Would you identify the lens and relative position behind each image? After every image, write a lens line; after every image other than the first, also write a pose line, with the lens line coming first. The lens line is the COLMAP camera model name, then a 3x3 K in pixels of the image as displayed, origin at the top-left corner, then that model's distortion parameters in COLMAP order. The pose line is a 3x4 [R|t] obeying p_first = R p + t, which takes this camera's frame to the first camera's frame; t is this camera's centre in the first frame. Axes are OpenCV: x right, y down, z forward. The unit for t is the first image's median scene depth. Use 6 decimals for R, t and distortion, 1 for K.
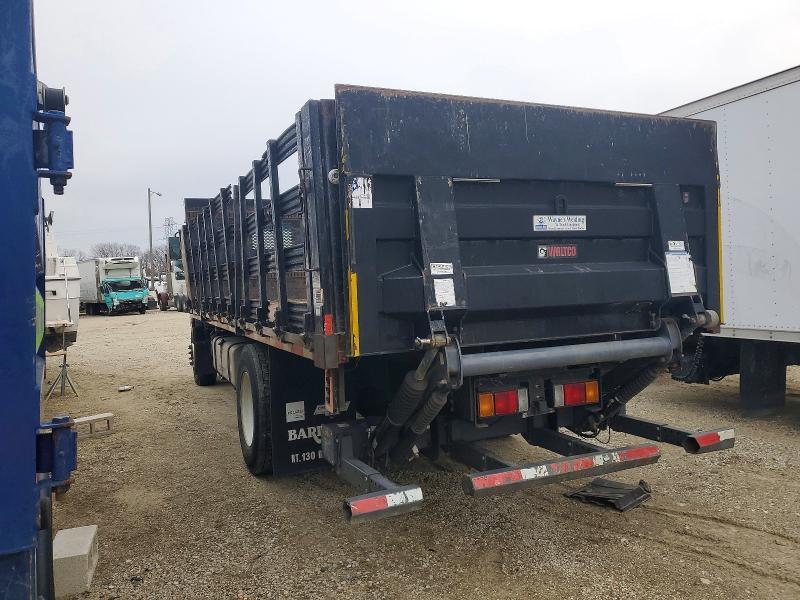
lens RADIAL K [[640.5, 0, 396.2], [0, 640.5, 306.4], [0, 0, 1]] dist [0.037075, -0.054011]
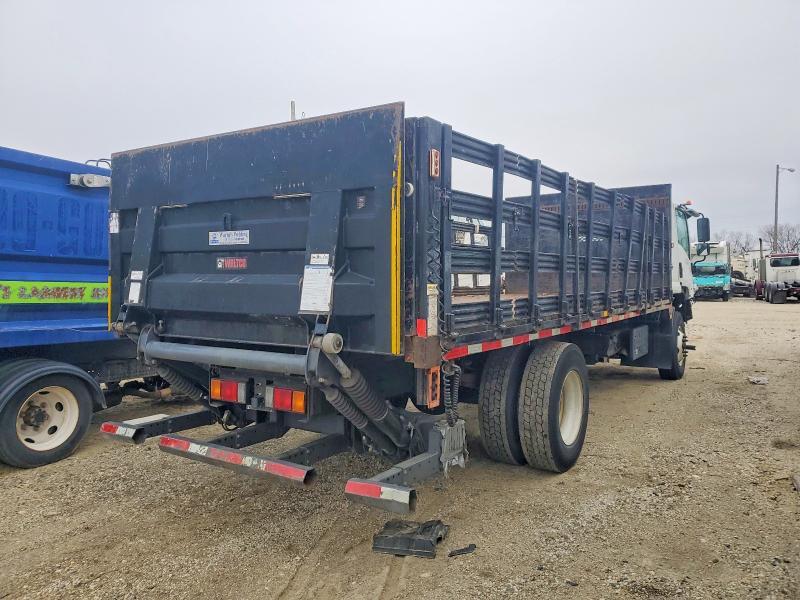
lens RADIAL K [[640.5, 0, 397.0], [0, 640.5, 298.3], [0, 0, 1]] dist [0.037075, -0.054011]
pose [[0.513441, 0.071616, -0.855131, 1.338560], [-0.056584, 0.997168, 0.049537, -0.095052], [0.856257, 0.022953, 0.516040, 0.664320]]
